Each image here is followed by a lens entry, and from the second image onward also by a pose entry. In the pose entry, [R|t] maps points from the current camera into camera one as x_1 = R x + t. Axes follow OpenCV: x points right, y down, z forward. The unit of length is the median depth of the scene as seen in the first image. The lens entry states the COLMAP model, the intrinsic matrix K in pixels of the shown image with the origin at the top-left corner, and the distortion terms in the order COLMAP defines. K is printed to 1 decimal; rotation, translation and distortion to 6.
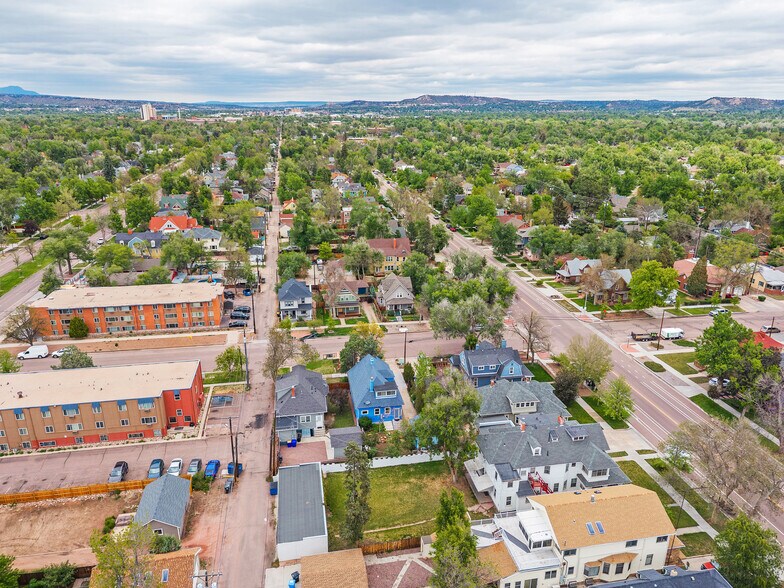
lens RADIAL K [[538.2, 0, 392.0], [0, 538.2, 294.0], [0, 0, 1]] dist [0.020255, -0.019807]
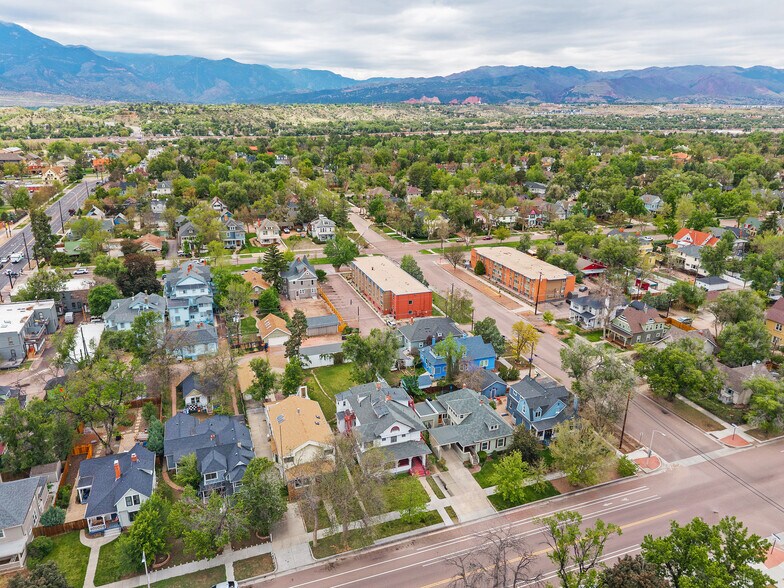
lens RADIAL K [[538.2, 0, 392.0], [0, 538.2, 294.0], [0, 0, 1]] dist [0.020255, -0.019807]
pose [[0.162044, 0.311296, -0.936396, 0.893474], [-0.329258, 0.911611, 0.246078, -0.176542], [0.930232, 0.268441, 0.250218, 0.437581]]
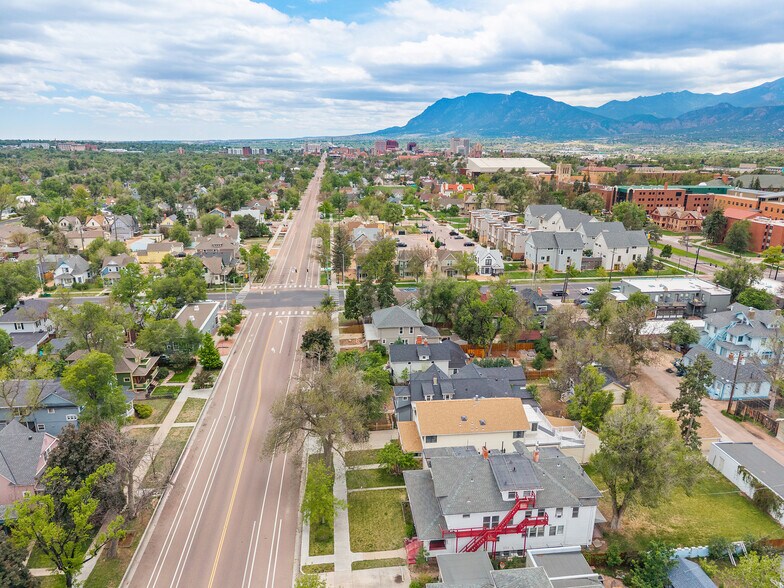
lens RADIAL K [[520.3, 0, 392.0], [0, 520.3, 294.0], [0, 0, 1]] dist [0.003875, -0.000876]
pose [[-0.997022, -0.036674, 0.067842, 0.267698], [0.009052, 0.817961, 0.575202, -0.240499], [-0.076588, 0.574103, -0.815193, 0.982244]]
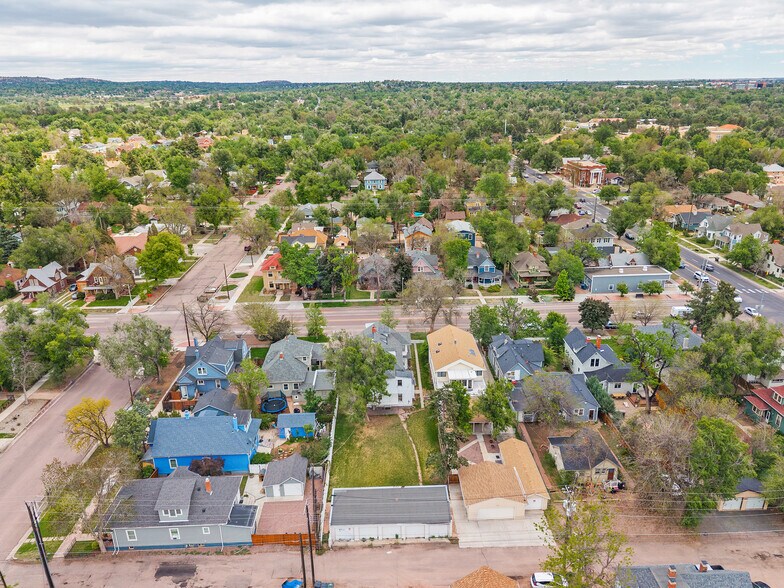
lens RADIAL K [[538.2, 0, 392.0], [0, 538.2, 294.0], [0, 0, 1]] dist [0.020255, -0.019807]
pose [[0.158687, -0.360420, 0.919193, -0.530323], [0.339370, 0.894176, 0.292023, -0.129448], [-0.927171, 0.265606, 0.264210, 0.405685]]
